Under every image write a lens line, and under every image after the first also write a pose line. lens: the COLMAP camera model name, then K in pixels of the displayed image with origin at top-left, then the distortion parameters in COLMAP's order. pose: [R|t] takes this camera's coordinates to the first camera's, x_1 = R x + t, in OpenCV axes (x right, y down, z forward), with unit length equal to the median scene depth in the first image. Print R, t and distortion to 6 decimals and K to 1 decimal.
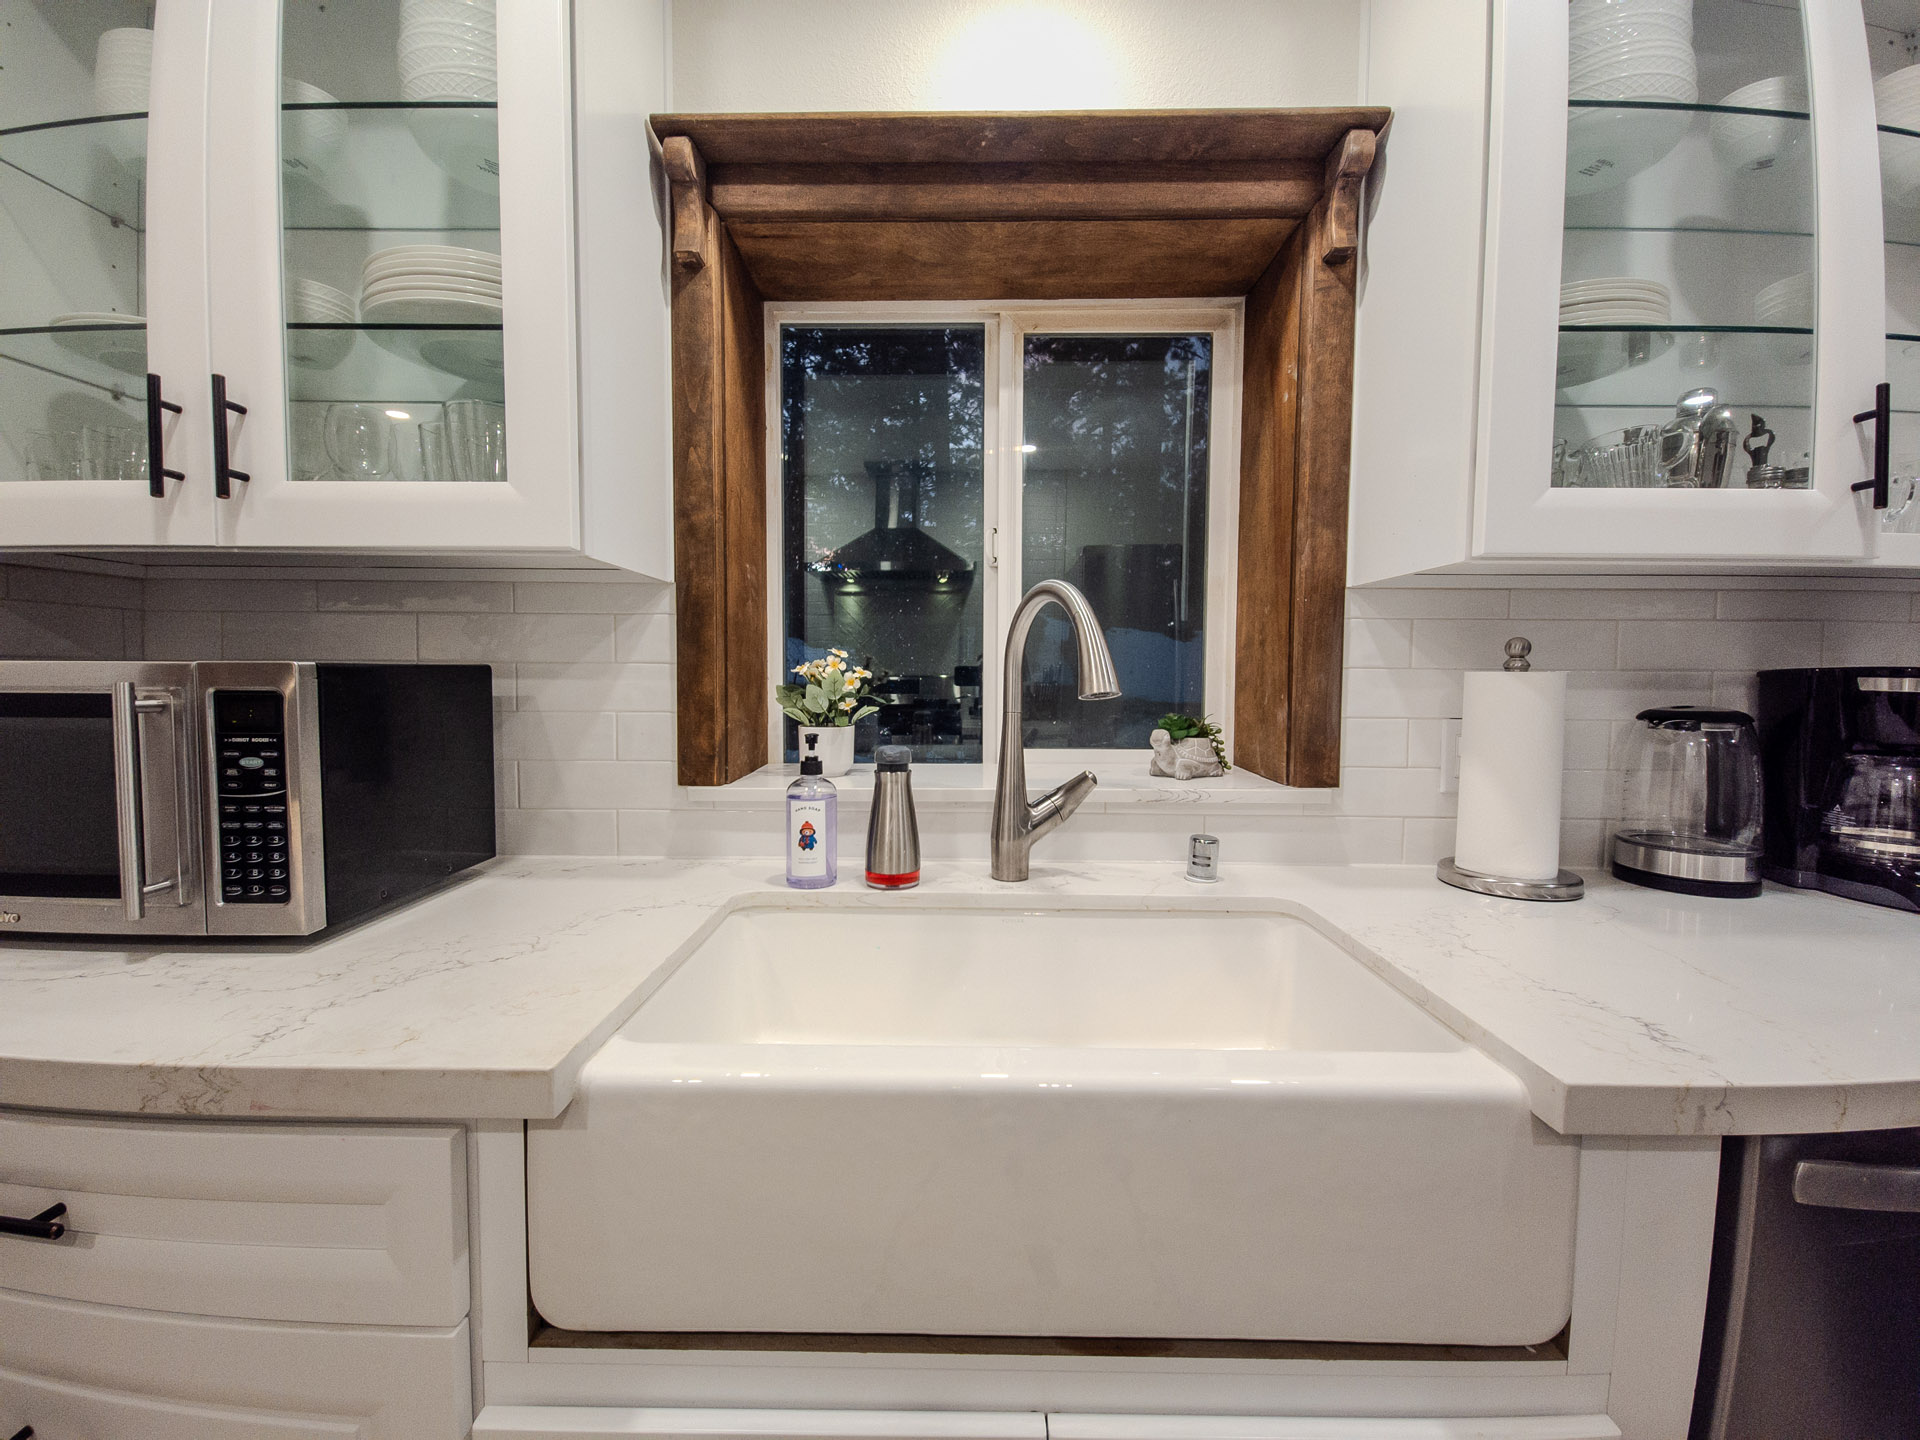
lens RADIAL K [[786.1, 0, 952.1], [0, 786.1, 712.9], [0, 0, 1]] dist [0.014559, -0.010862]
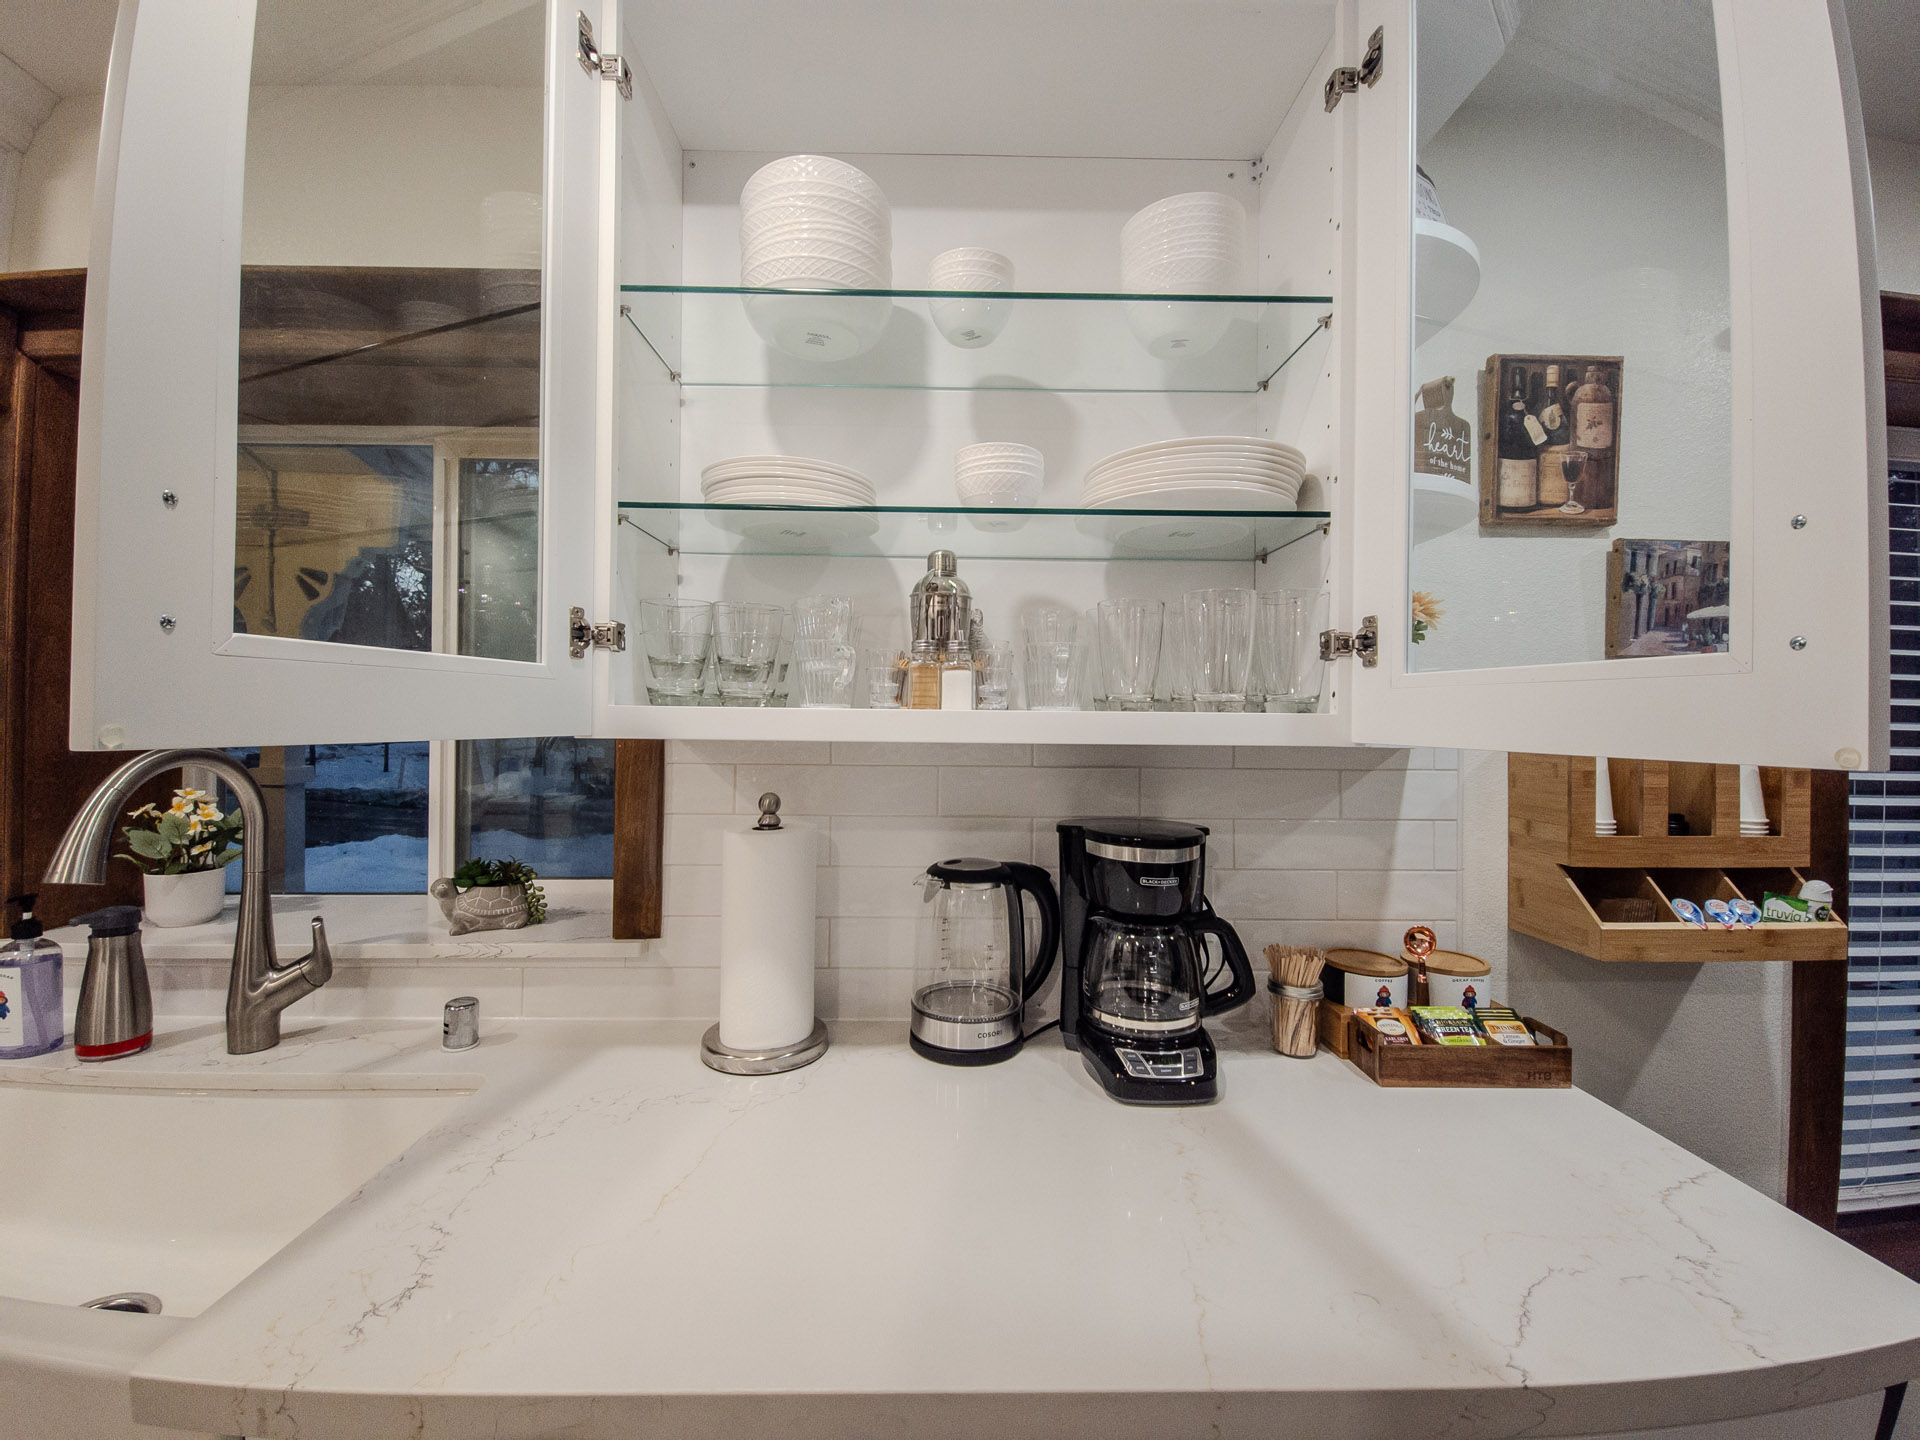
lens RADIAL K [[786.1, 0, 949.5], [0, 786.1, 712.3], [0, 0, 1]] dist [0.014559, -0.010862]
pose [[0.999465, 0.002953, 0.032579, 1.007281], [-0.001000, 0.998211, -0.059778, -0.154096], [-0.032698, 0.059713, 0.997680, 0.004657]]
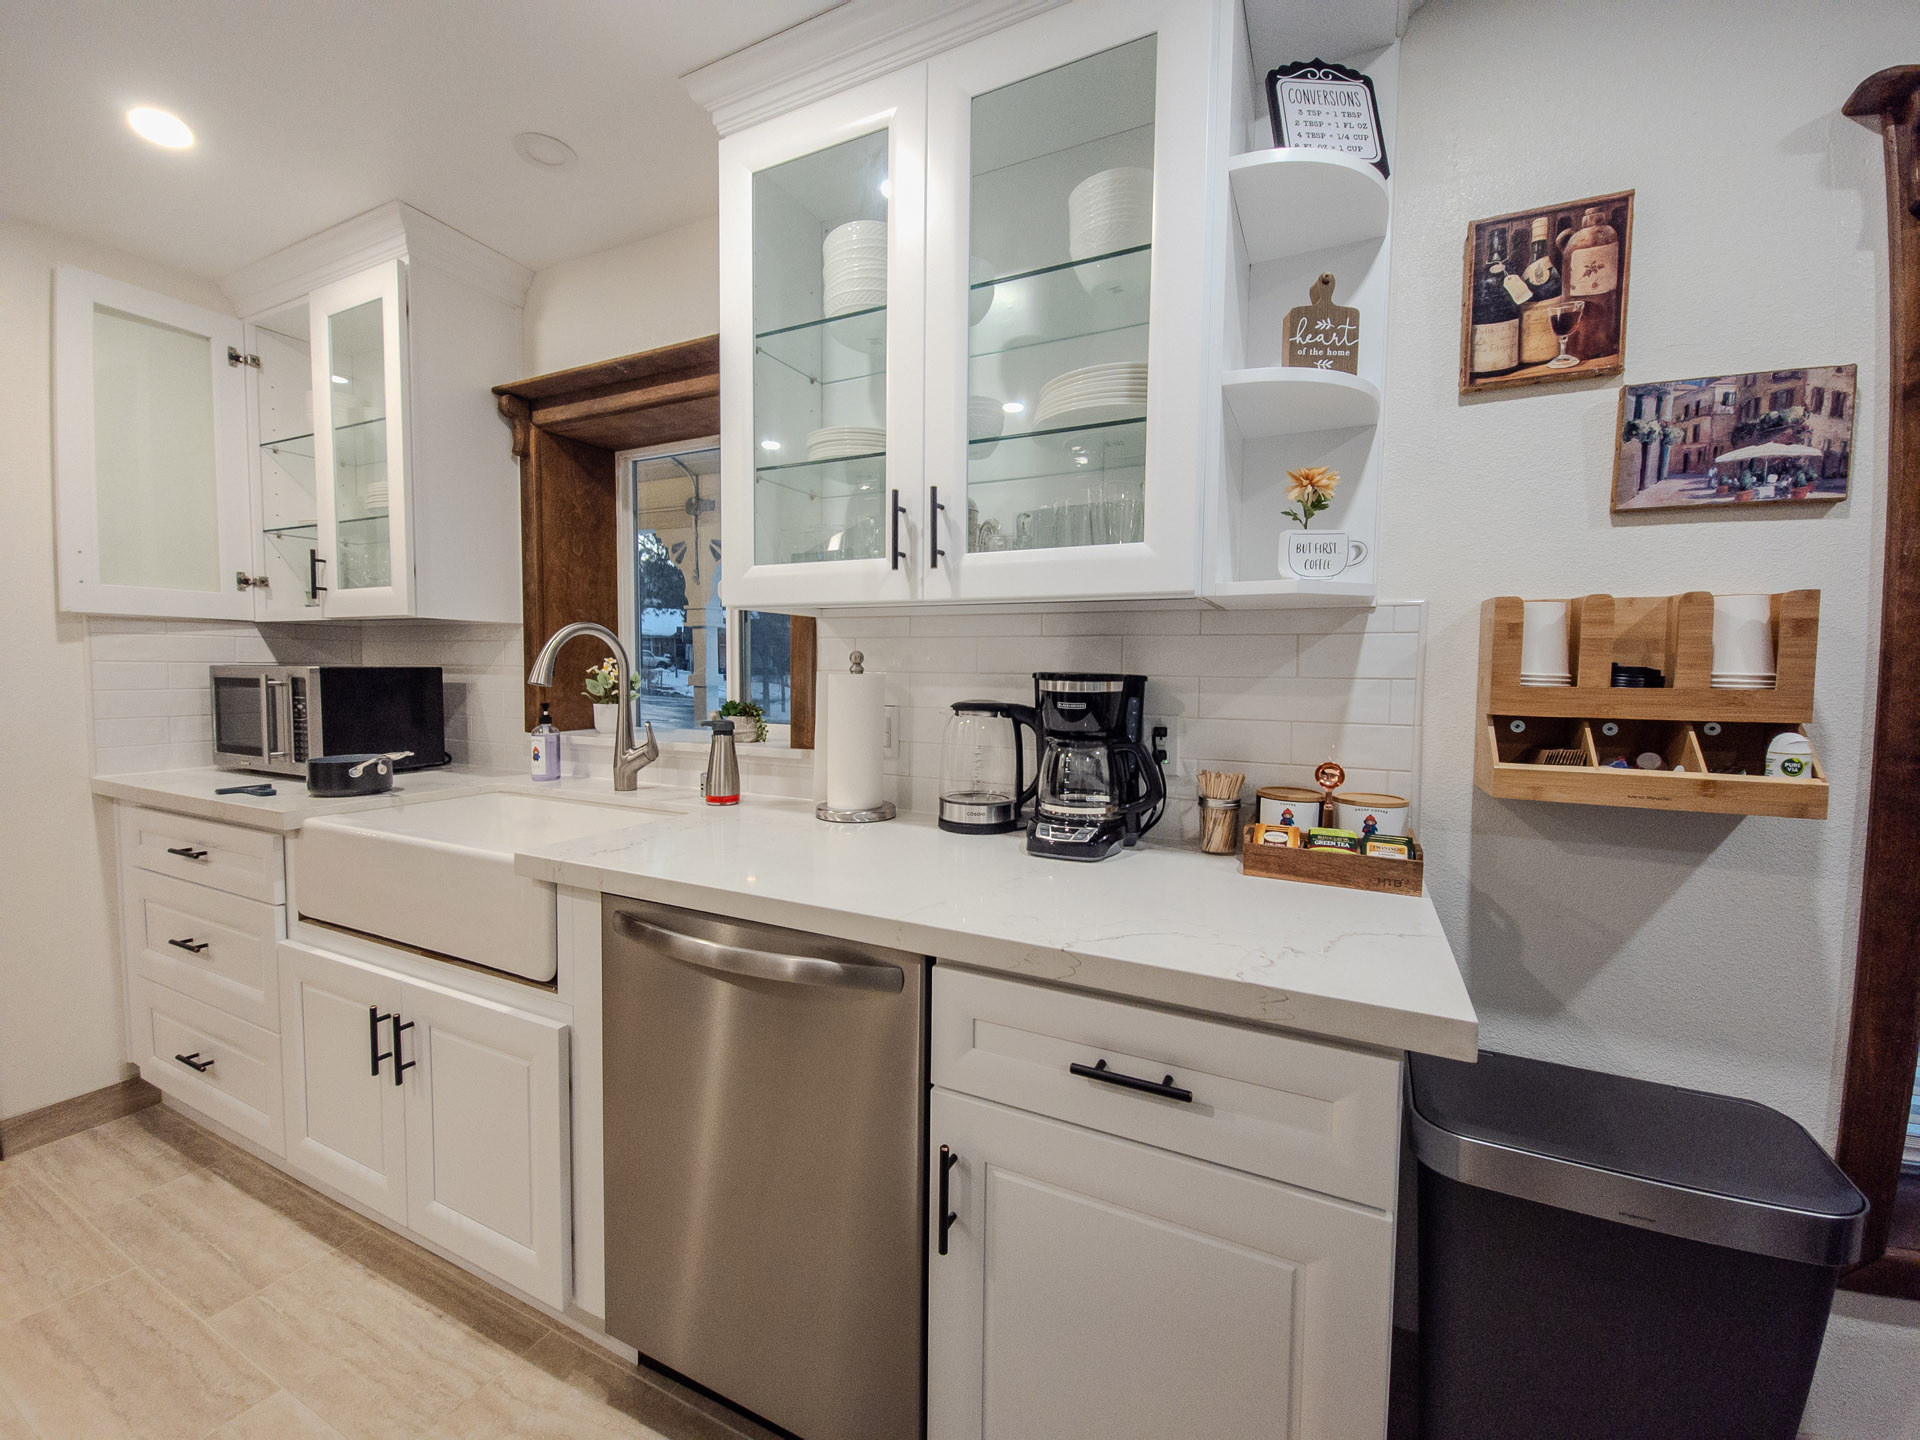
lens RADIAL K [[786.1, 0, 951.8], [0, 786.1, 714.8], [0, 0, 1]] dist [0.014559, -0.010862]
pose [[0.901551, 0.029249, -0.431684, 1.704111], [-0.027178, 0.999570, 0.010966, 0.004719], [0.431819, 0.001846, 0.901958, -0.311165]]
